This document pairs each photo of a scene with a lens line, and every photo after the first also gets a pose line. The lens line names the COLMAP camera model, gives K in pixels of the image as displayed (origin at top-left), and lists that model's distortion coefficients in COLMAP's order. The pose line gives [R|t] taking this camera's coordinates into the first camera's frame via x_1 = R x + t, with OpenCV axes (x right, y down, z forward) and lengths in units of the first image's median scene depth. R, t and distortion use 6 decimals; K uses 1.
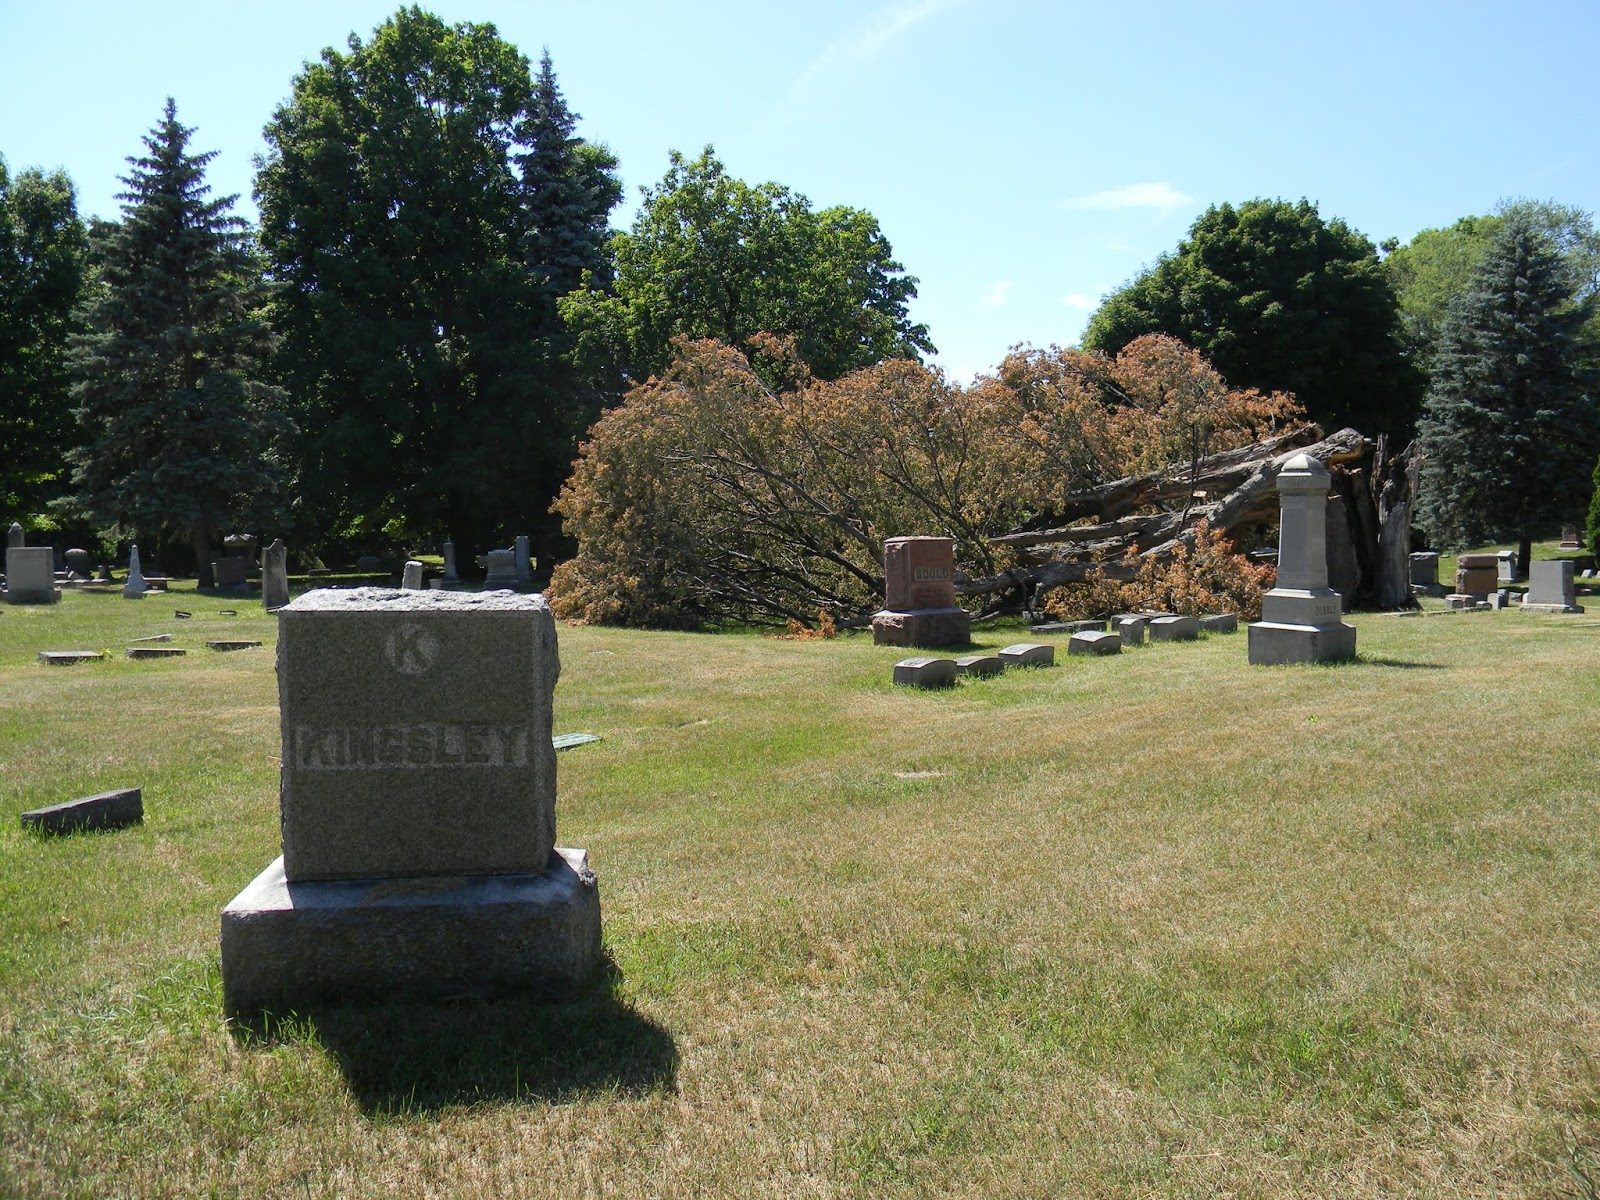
lens RADIAL K [[1275.6, 0, 789.2], [0, 1275.6, 600.1], [0, 0, 1]] dist [0.021579, -0.040894]
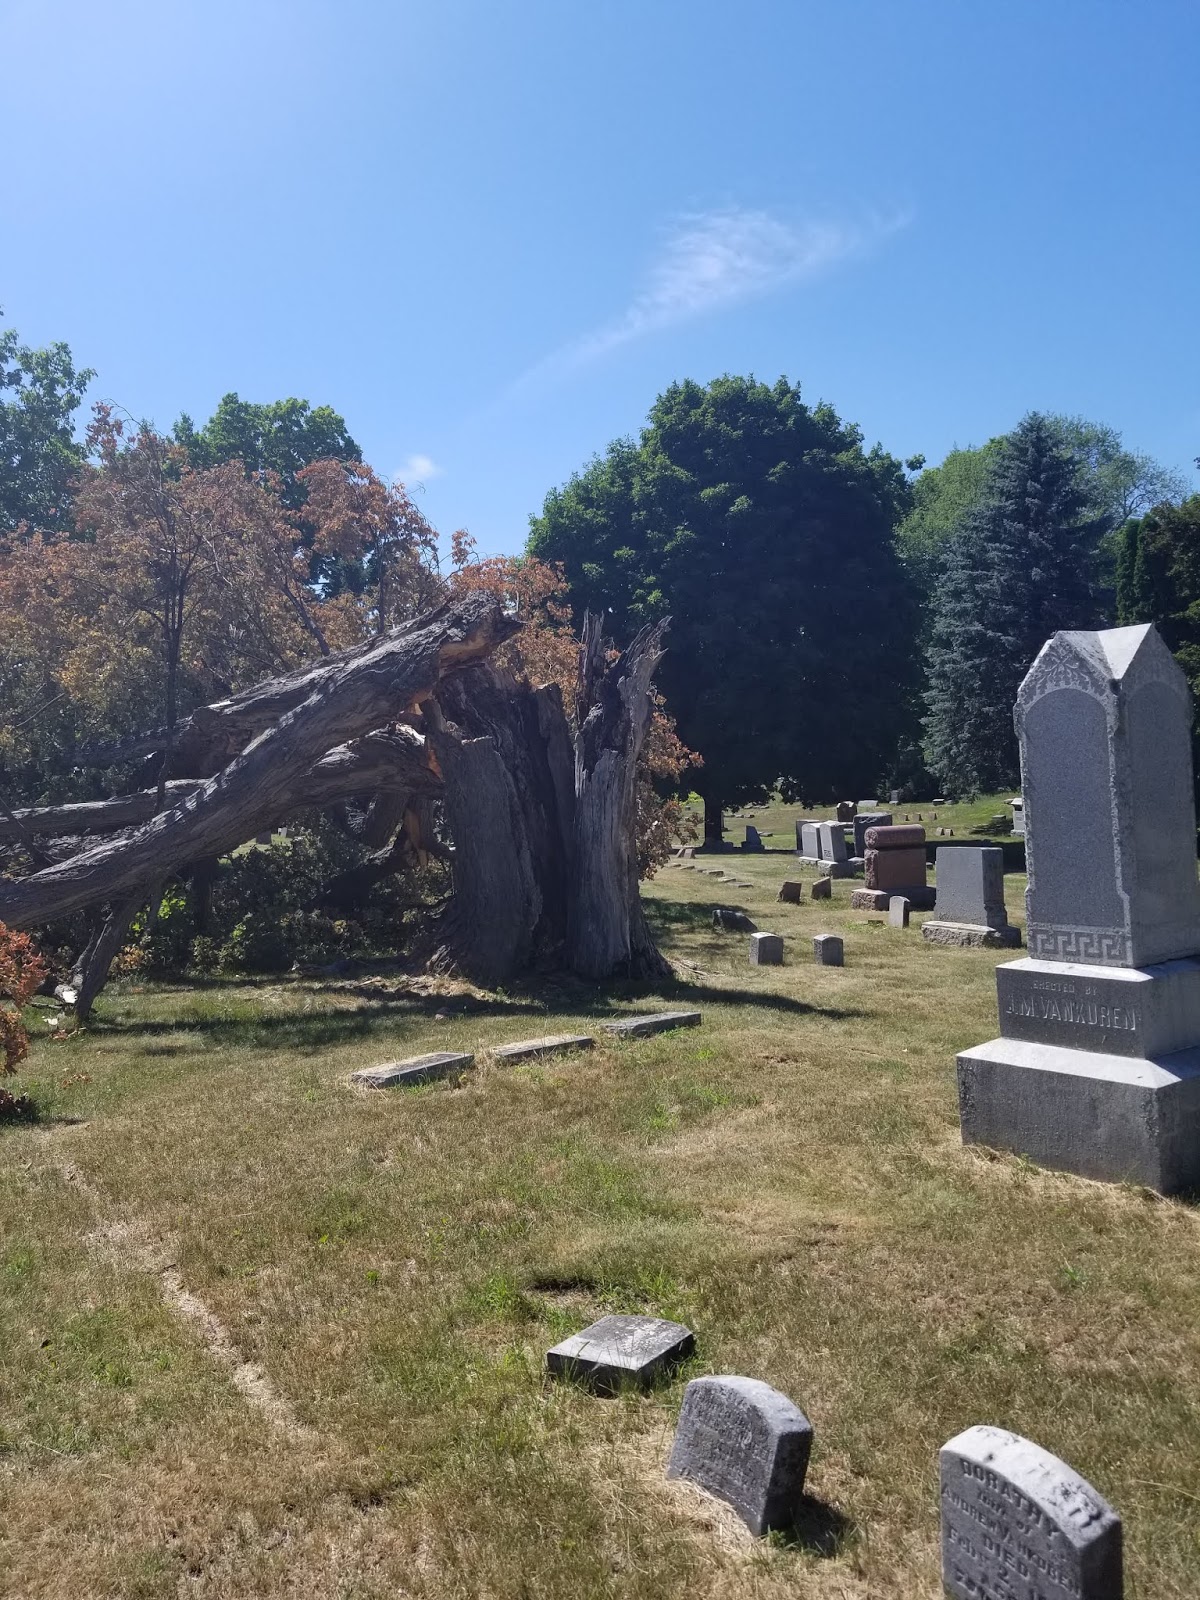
lens RADIAL K [[1275.6, 0, 590.4], [0, 1275.6, 833.4], [0, 0, 1]] dist [0.021579, -0.040894]
pose [[0.988603, -0.019837, 0.149231, 0.142335], [0.020997, 0.999760, -0.006203, -0.015286], [-0.149072, 0.009265, 0.988783, 0.191704]]
